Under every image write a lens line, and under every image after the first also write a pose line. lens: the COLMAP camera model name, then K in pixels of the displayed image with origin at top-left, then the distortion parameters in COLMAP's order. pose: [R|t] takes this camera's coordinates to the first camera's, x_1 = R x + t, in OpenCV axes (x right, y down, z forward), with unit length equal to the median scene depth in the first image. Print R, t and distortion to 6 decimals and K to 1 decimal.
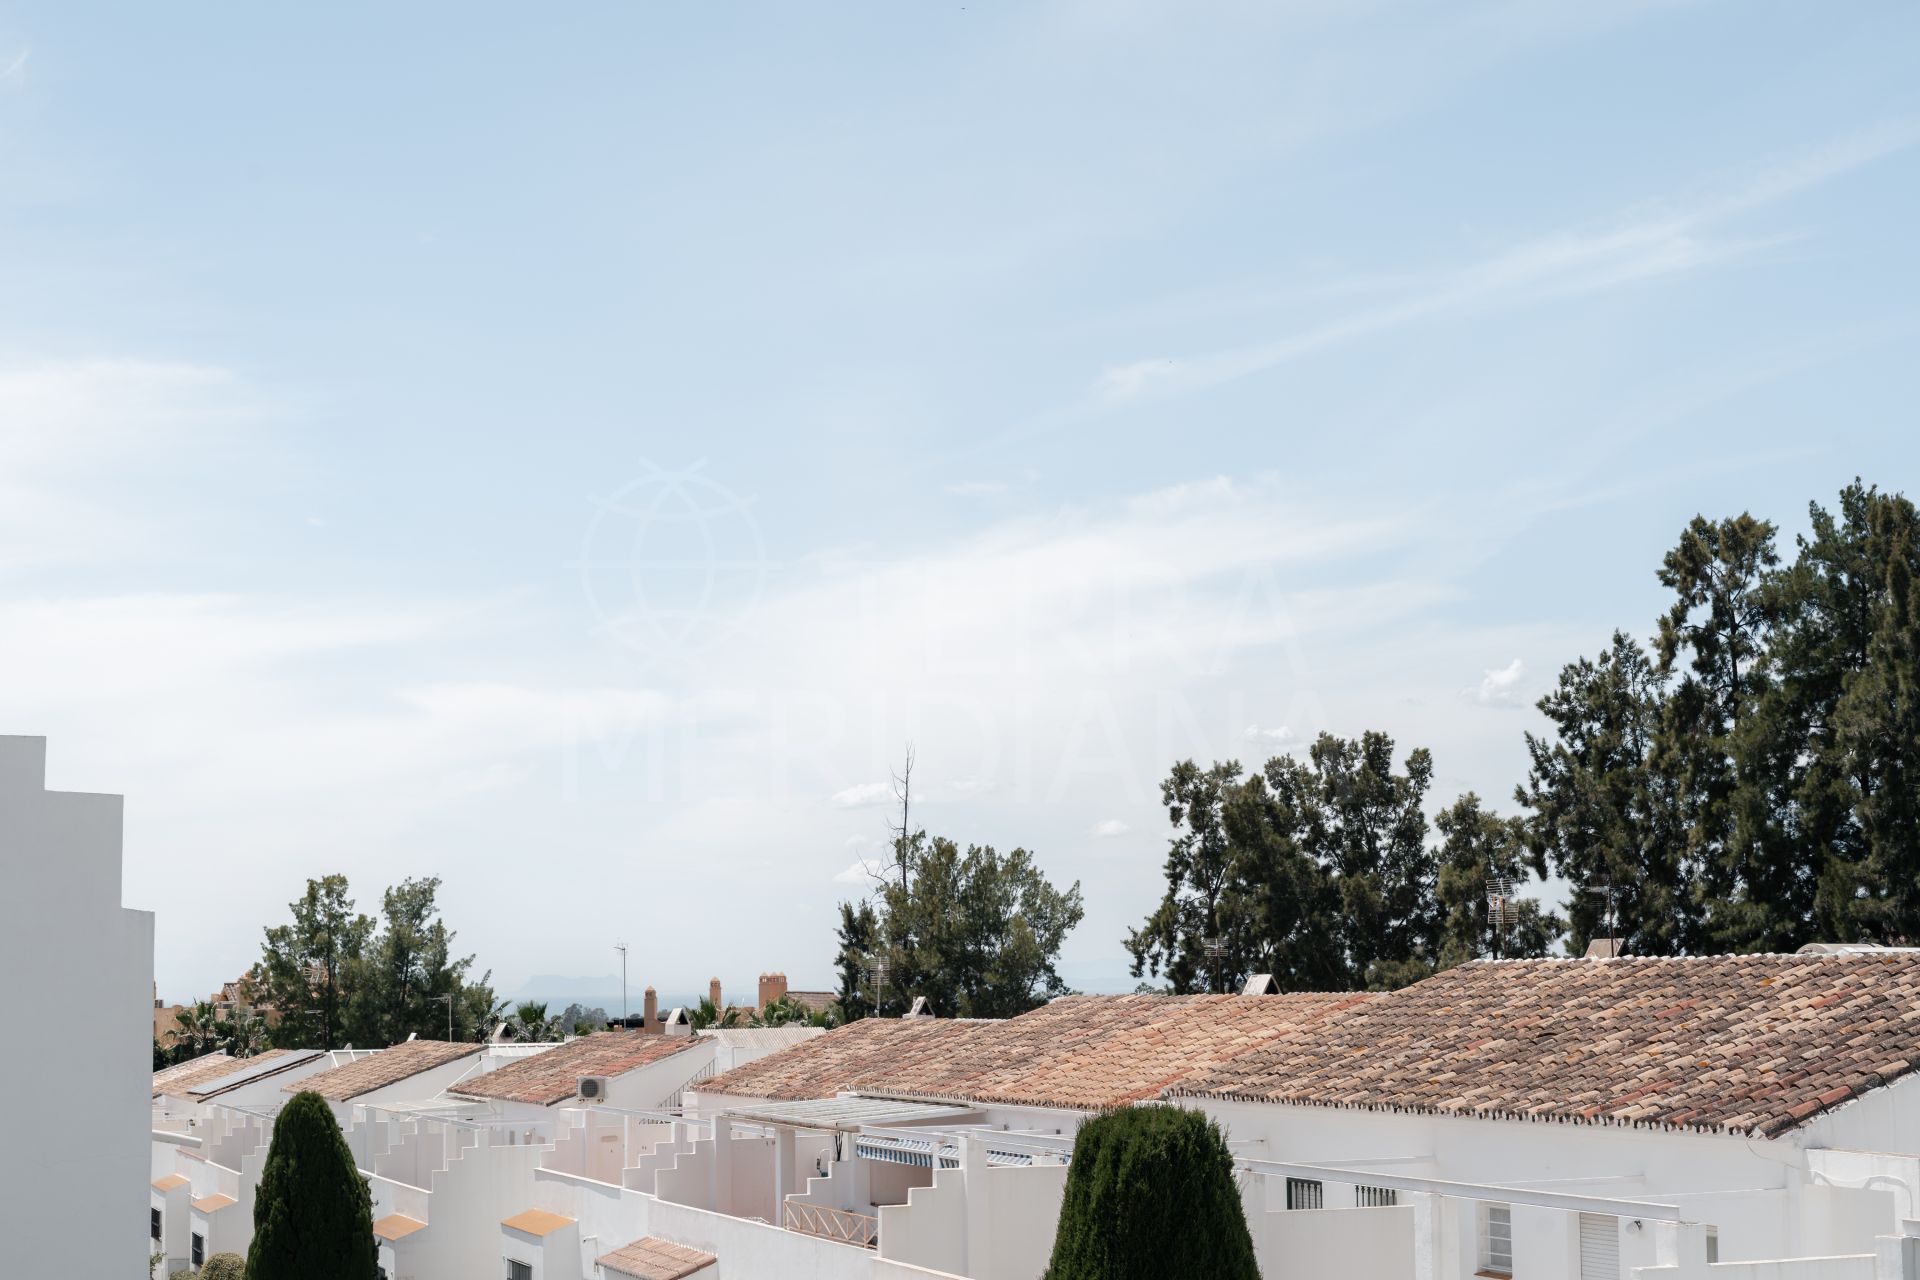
lens RADIAL K [[2809.8, 0, 959.4], [0, 2809.8, 709.7], [0, 0, 1]] dist [-0.002101, 0.004611]
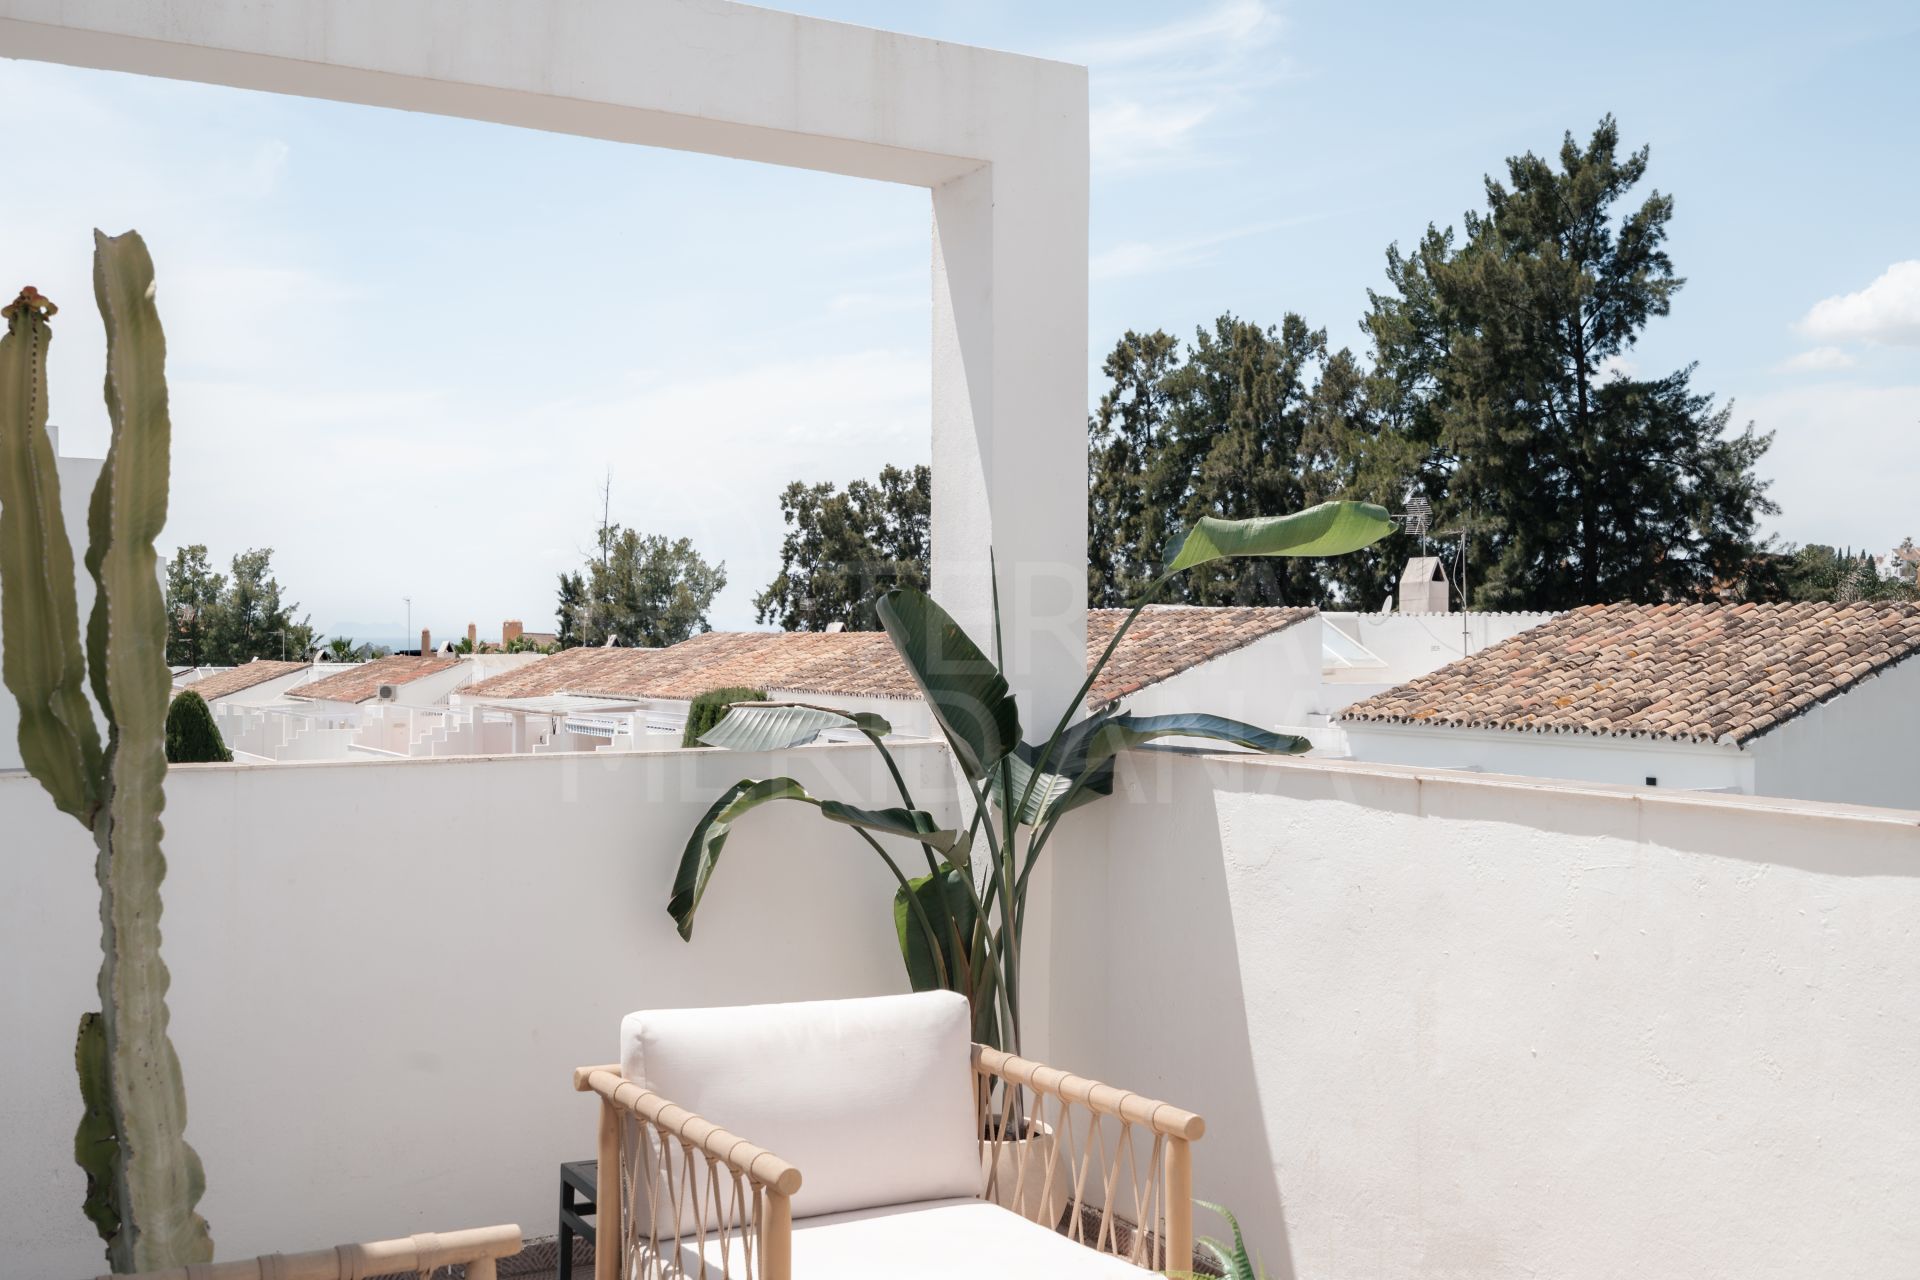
lens RADIAL K [[1970.9, 0, 936.4], [0, 1970.9, 635.7], [0, 0, 1]] dist [-0.000770, -0.002177]
pose [[0.989293, 0.015308, 0.145141, 0.003861], [-0.029410, 0.994993, 0.095518, -0.002302], [-0.142952, -0.098764, 0.984789, -0.052517]]
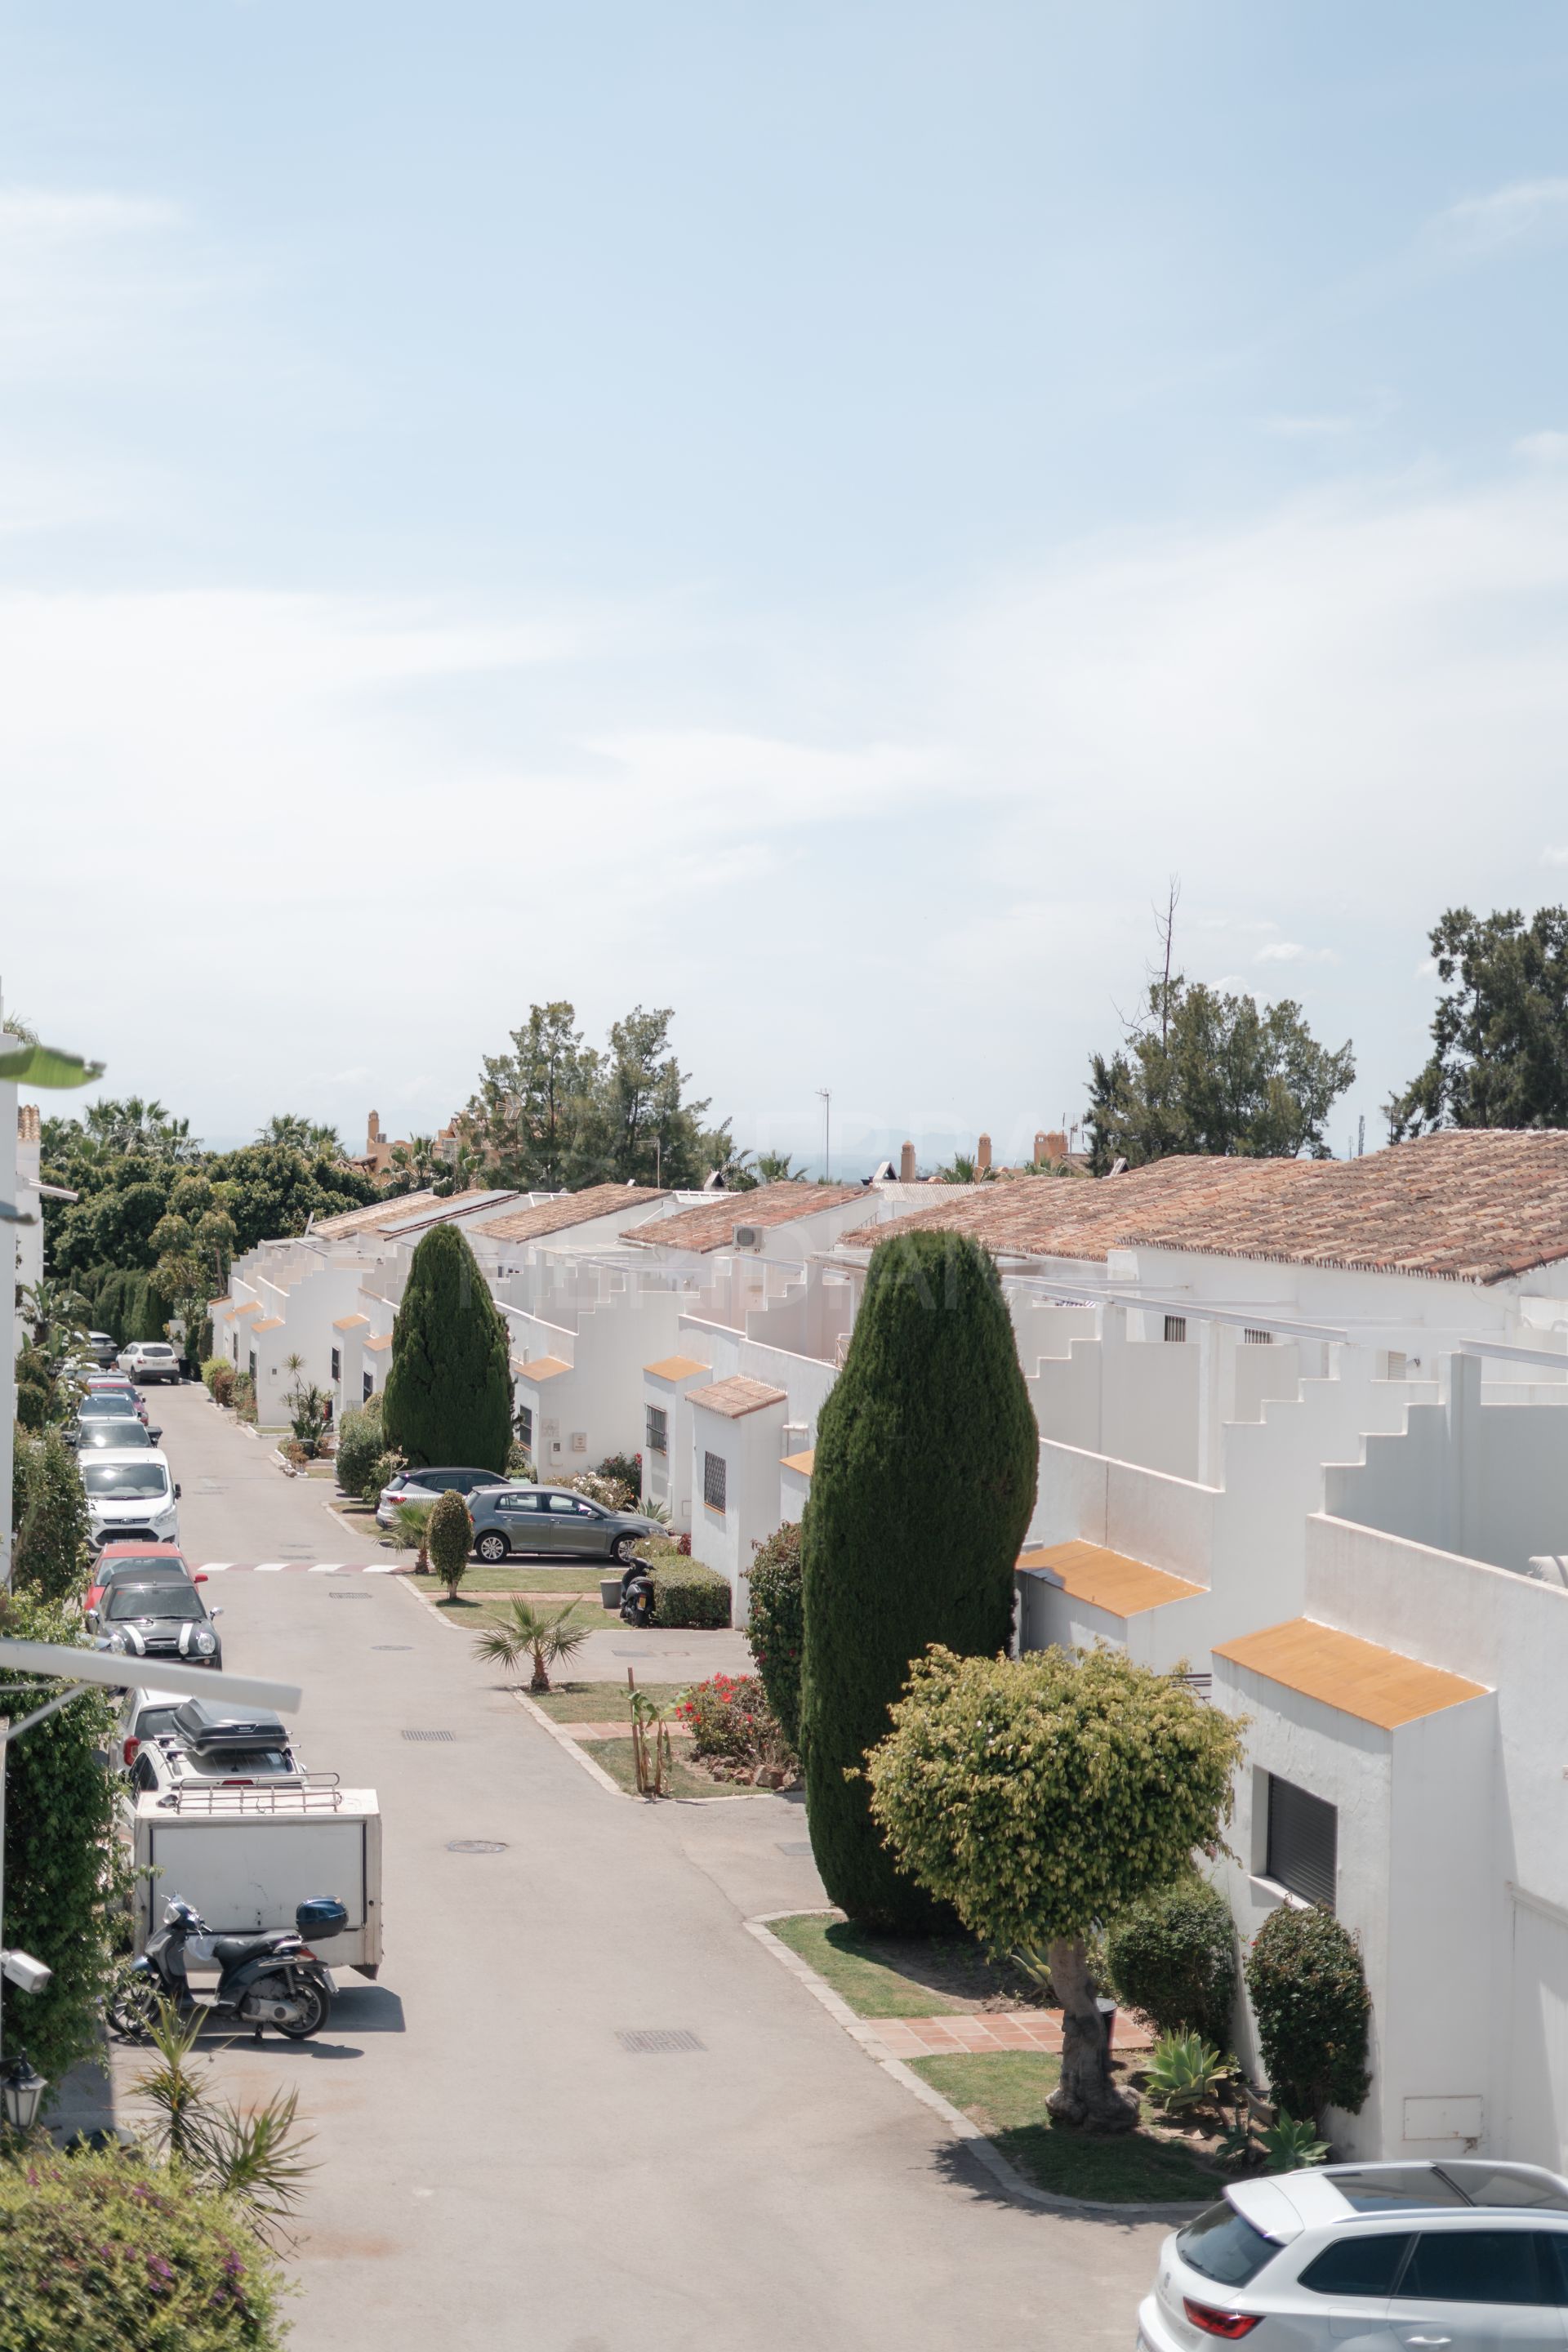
lens RADIAL K [[3442.1, 0, 784.0], [0, 3442.1, 1176.0], [0, 0, 1]] dist [-0.002101, 0.004611]
pose [[0.983892, 0.043378, -0.173423, 0.068867], [-0.024886, 0.993903, 0.107414, -0.009860], [0.177025, -0.101368, 0.978972, -0.117070]]
